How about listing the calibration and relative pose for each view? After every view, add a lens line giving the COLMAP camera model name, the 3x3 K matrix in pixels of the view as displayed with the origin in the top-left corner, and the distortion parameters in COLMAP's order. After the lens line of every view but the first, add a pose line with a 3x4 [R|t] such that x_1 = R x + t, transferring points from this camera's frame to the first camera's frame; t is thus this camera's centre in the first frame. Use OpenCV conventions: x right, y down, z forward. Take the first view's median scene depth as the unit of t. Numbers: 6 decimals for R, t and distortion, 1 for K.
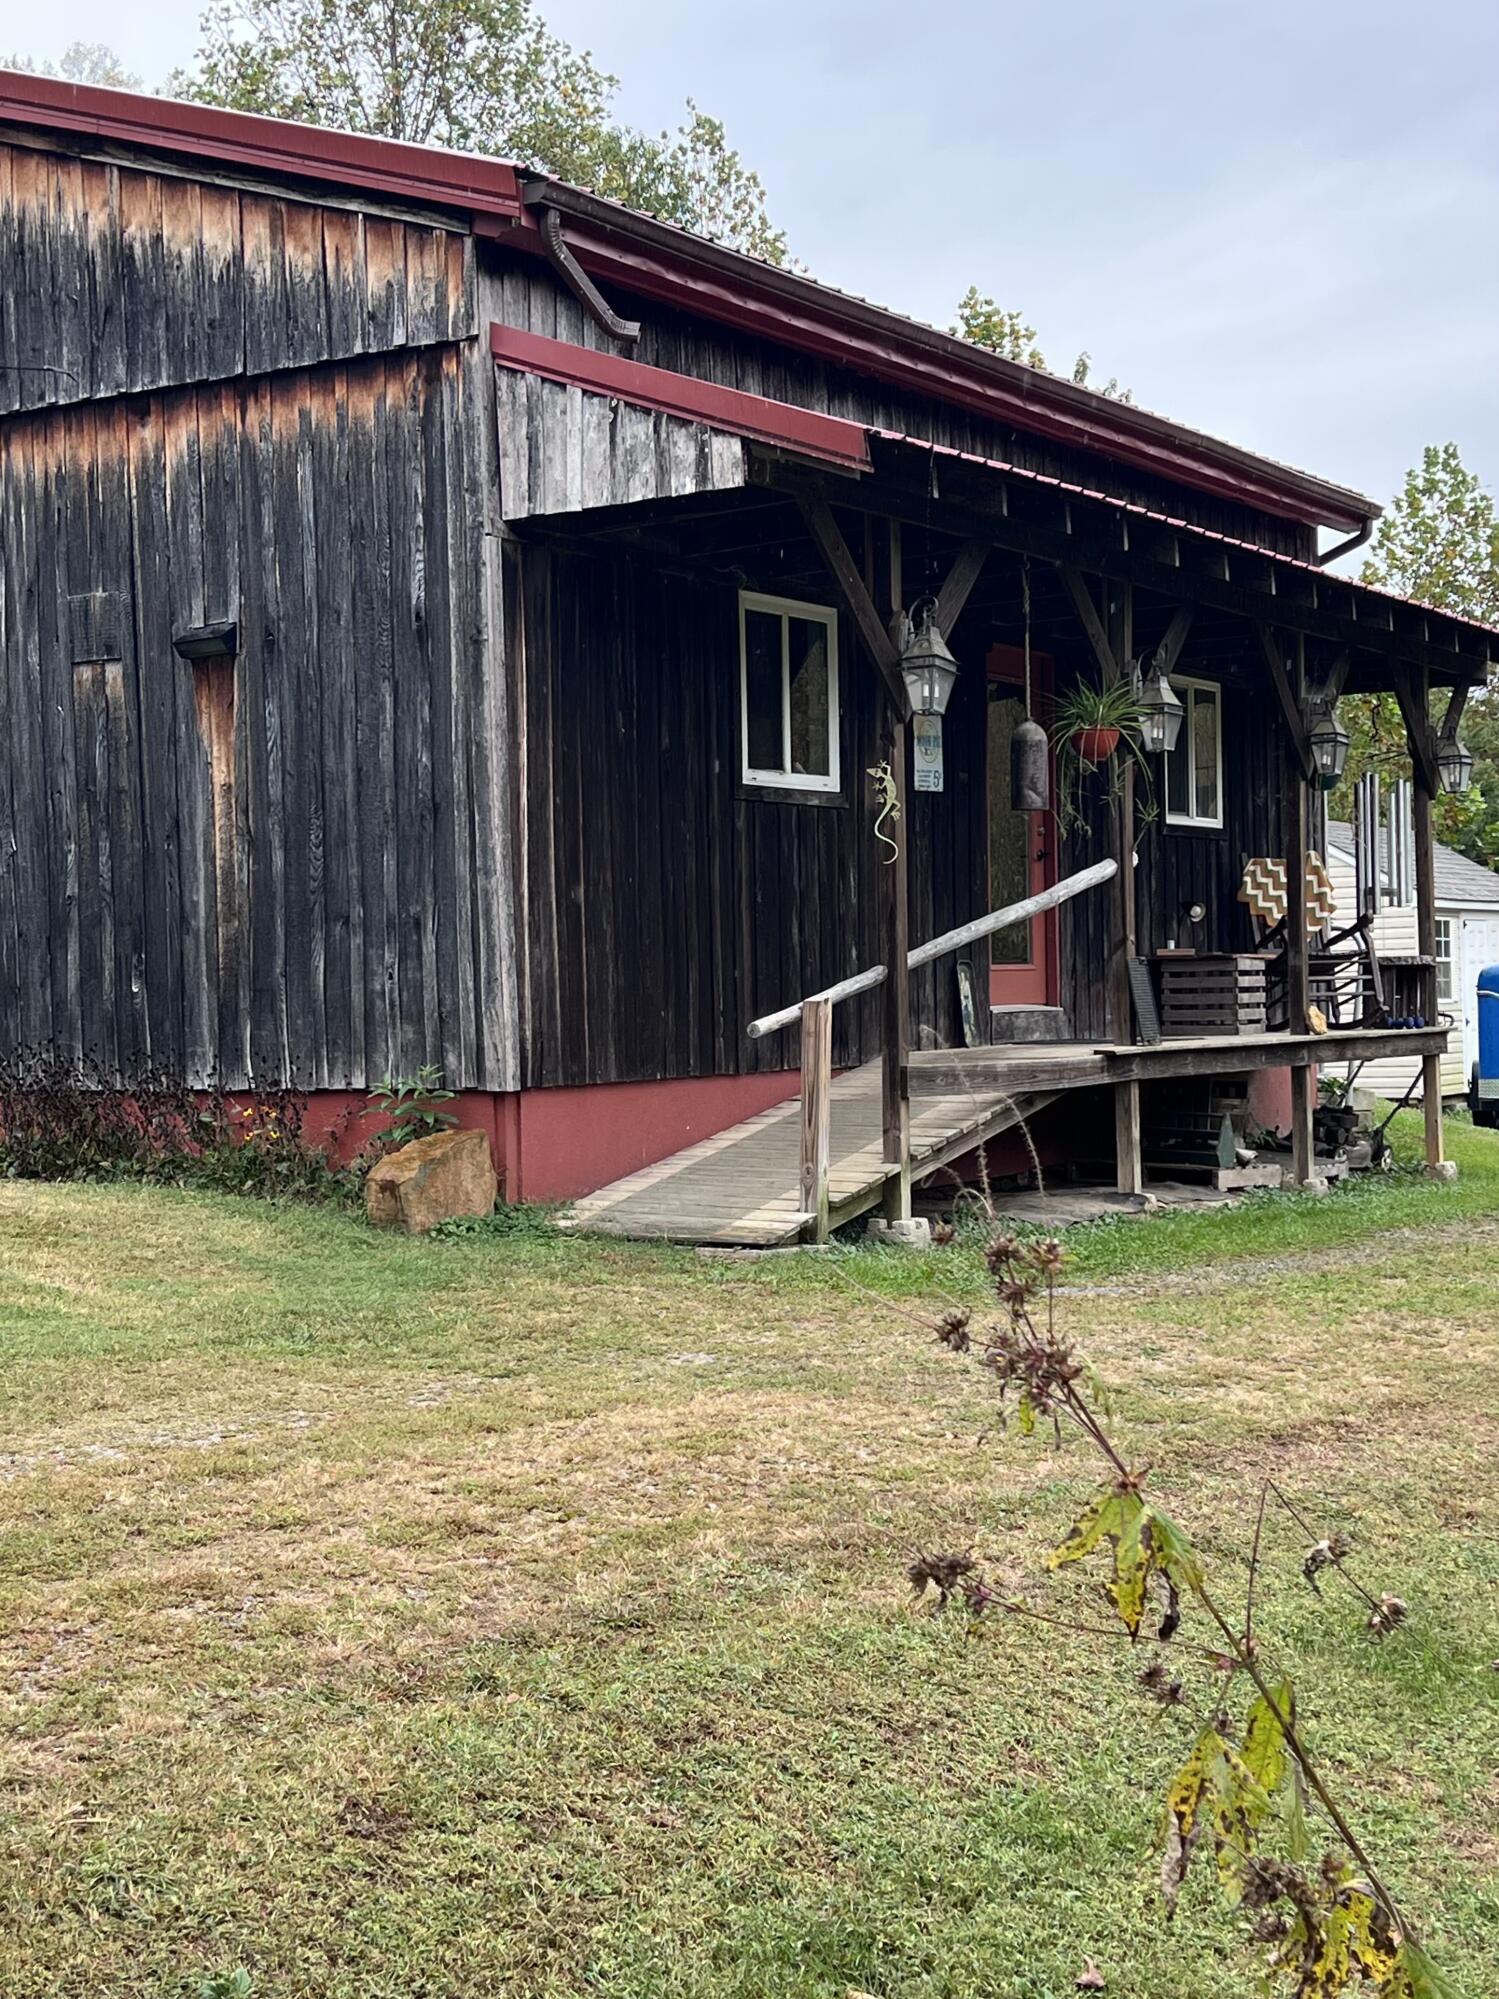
lens RADIAL K [[2682.0, 0, 750.4], [0, 2682.0, 997.5], [0, 0, 1]] dist [-0.005849, 0.000000]
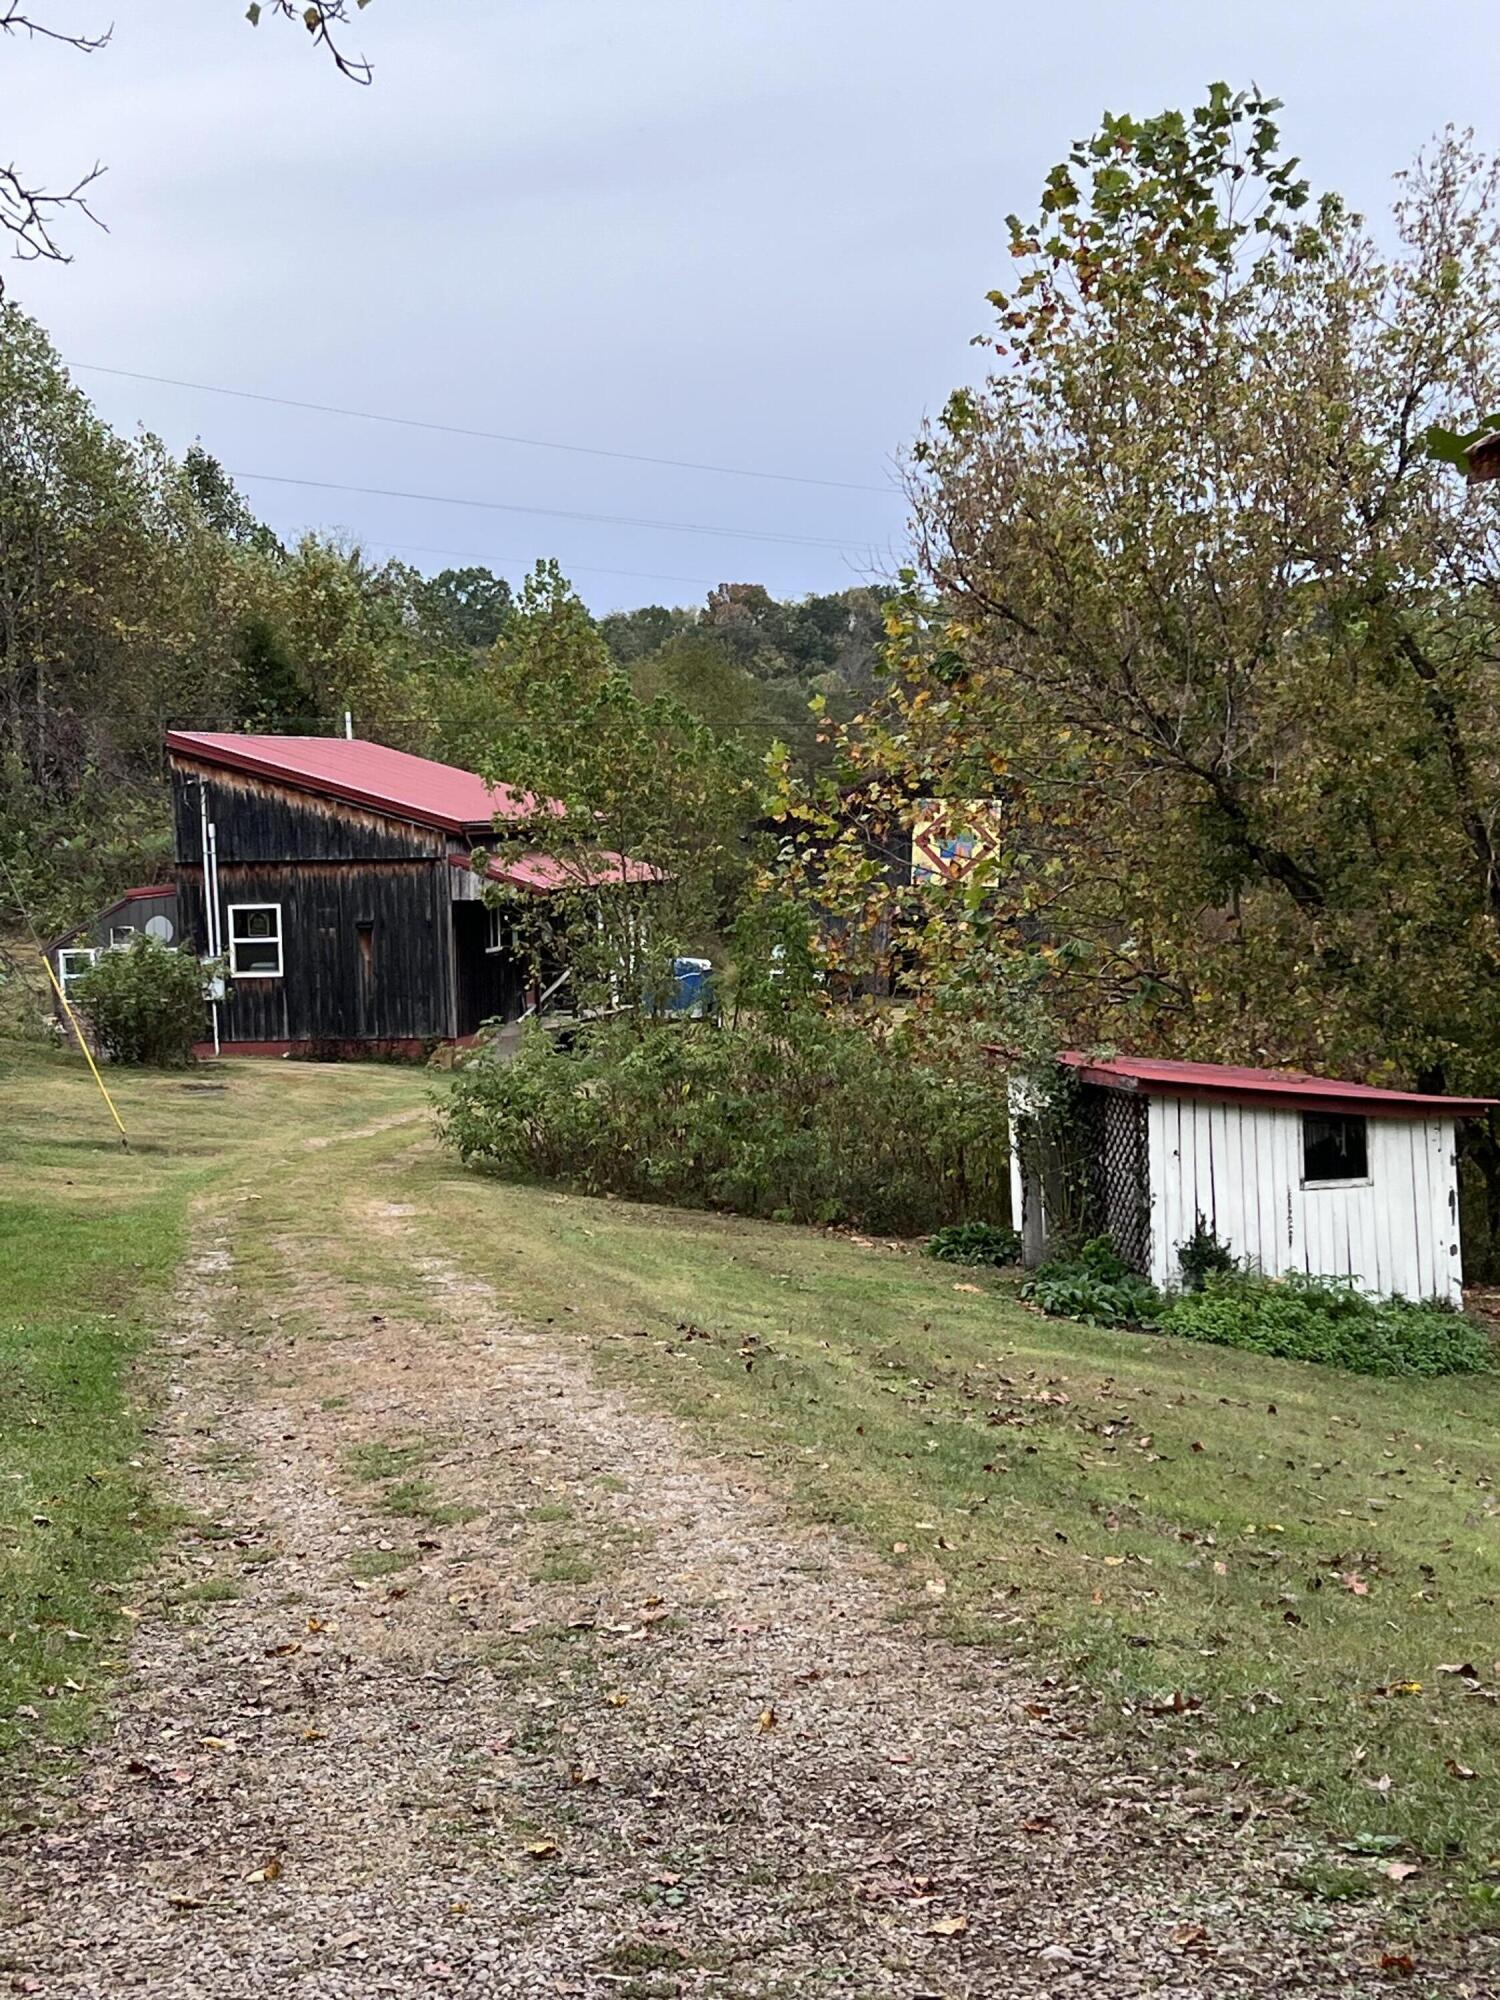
lens RADIAL K [[3246.9, 0, 750.3], [0, 3246.9, 1005.0], [0, 0, 1]] dist [0.131208, 0.000000]
pose [[0.937352, -0.027373, 0.347308, -1.326545], [0.007881, 0.998319, 0.057413, -0.282867], [-0.348295, -0.051079, 0.935992, -3.658402]]
